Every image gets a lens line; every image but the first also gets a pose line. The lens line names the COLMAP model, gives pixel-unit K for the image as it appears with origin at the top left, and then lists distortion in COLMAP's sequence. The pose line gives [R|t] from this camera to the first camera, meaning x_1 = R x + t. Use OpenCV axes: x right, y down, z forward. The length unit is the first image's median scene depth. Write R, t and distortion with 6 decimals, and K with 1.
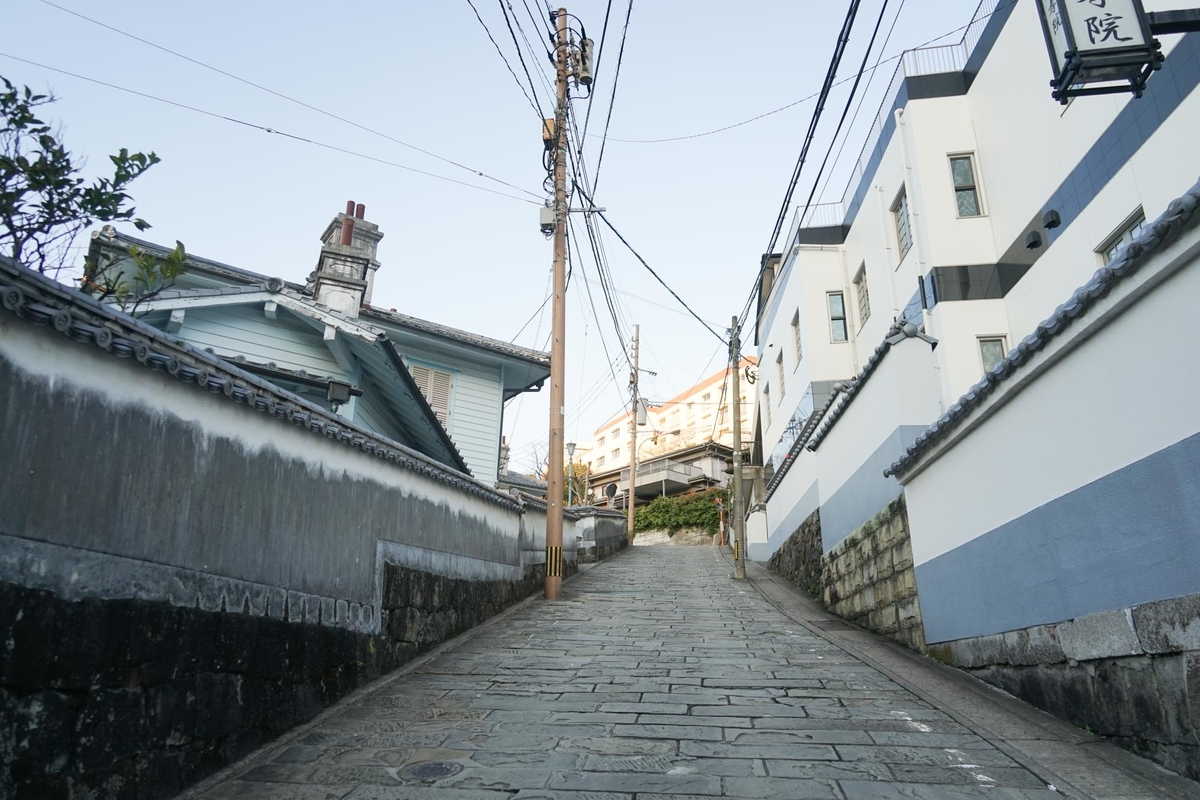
lens RADIAL K [[817.9, 0, 597.5], [0, 817.9, 402.4], [0, 0, 1]] dist [-0.025855, 0.034494]
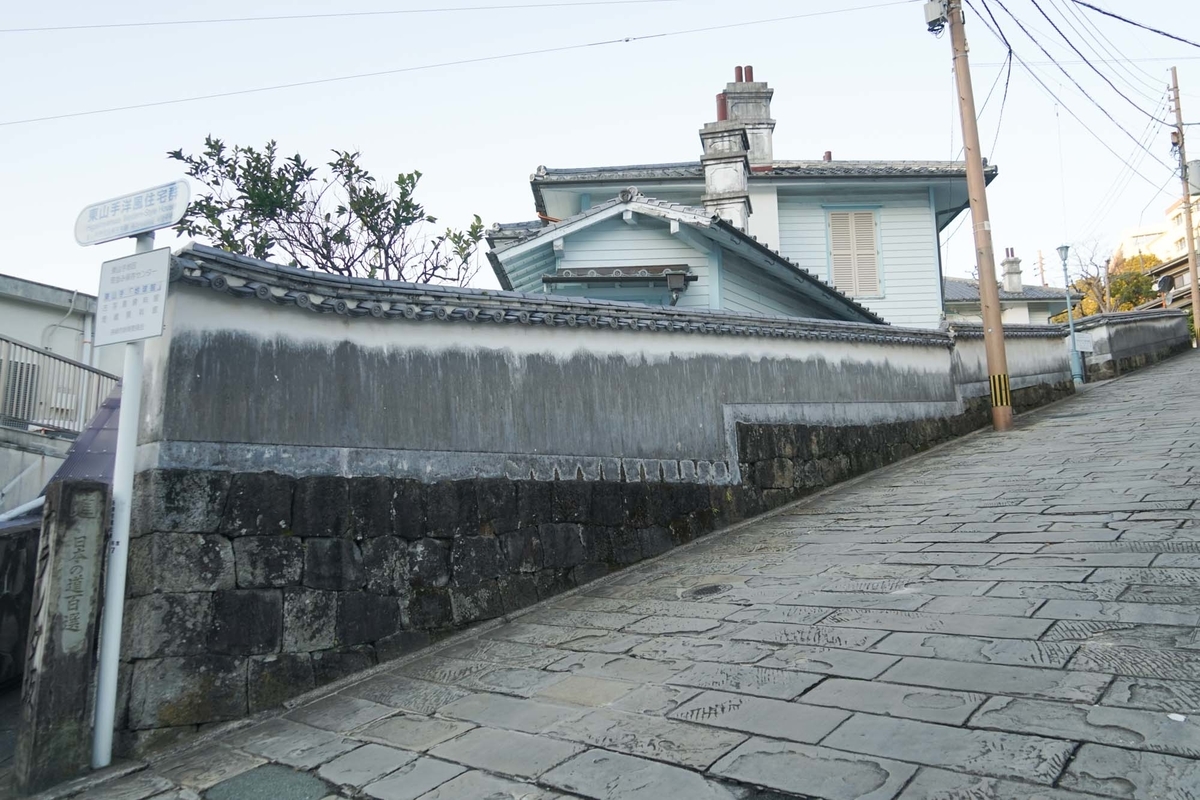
lens RADIAL K [[846.2, 0, 600.0], [0, 846.2, 400.0], [0, 0, 1]] dist [-0.030914, 0.002942]
pose [[0.806817, -0.124003, -0.577642, 0.369435], [0.227655, 0.967476, 0.110287, -0.010152], [0.545179, -0.220484, 0.808806, -0.062445]]
